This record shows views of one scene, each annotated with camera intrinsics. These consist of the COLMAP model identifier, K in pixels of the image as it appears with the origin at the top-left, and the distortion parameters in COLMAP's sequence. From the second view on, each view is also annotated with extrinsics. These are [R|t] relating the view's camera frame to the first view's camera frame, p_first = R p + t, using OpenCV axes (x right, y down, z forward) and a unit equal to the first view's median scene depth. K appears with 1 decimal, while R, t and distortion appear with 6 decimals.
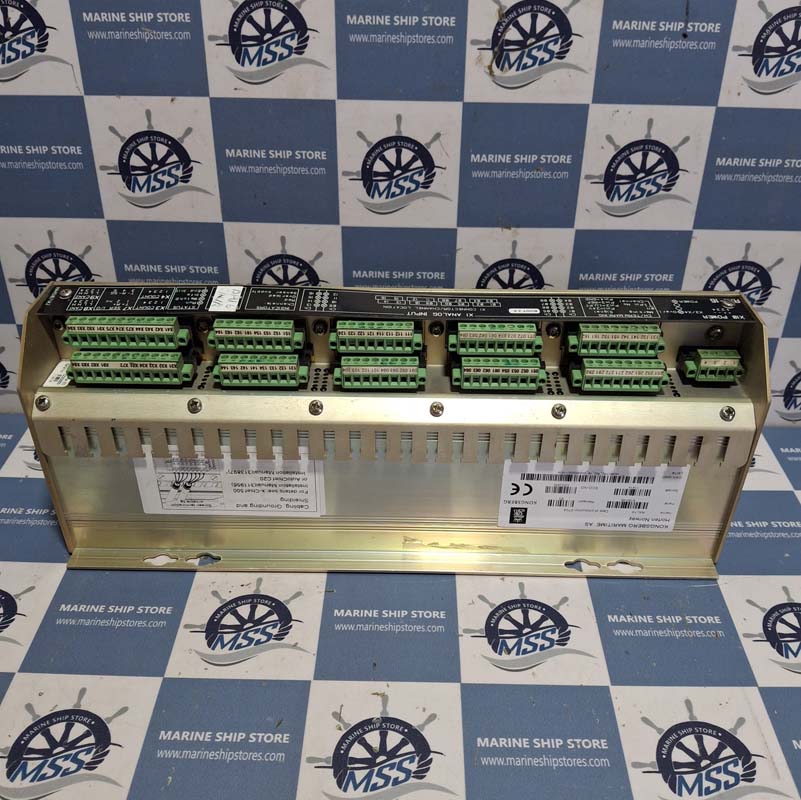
lens RADIAL K [[870.8, 0, 400.5], [0, 870.8, 400.0], [0, 0, 1]] dist [0.024081, -0.145329]
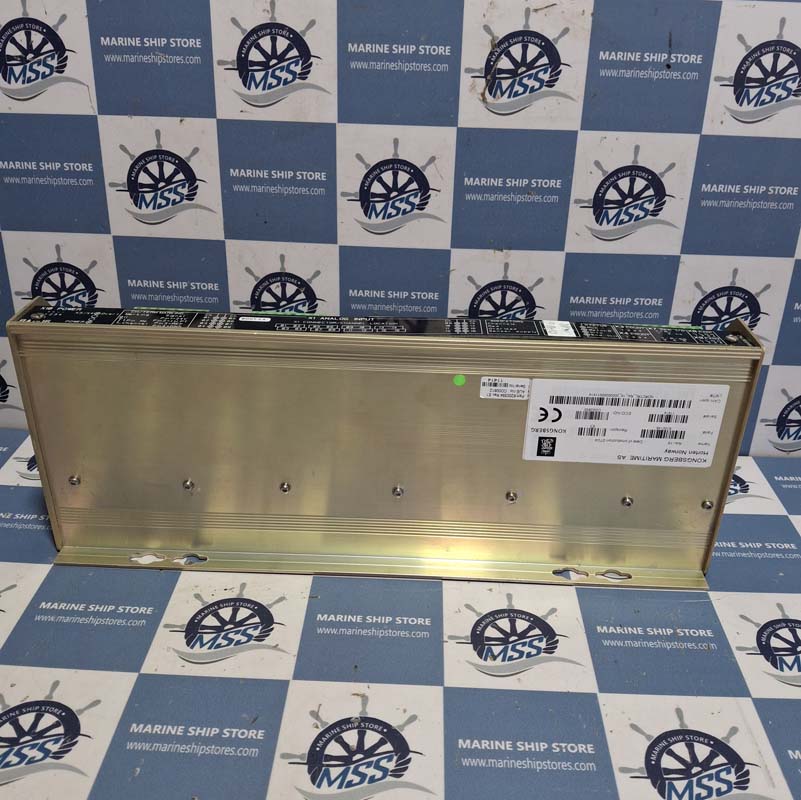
lens RADIAL K [[870.8, 0, 400.5], [0, 870.8, 400.0], [0, 0, 1]] dist [0.024081, -0.145329]
pose [[0.999692, 0.020823, -0.013532, 0.025327], [-0.022311, 0.992375, -0.121221, 0.116586], [0.010905, 0.121486, 0.992533, -0.002095]]
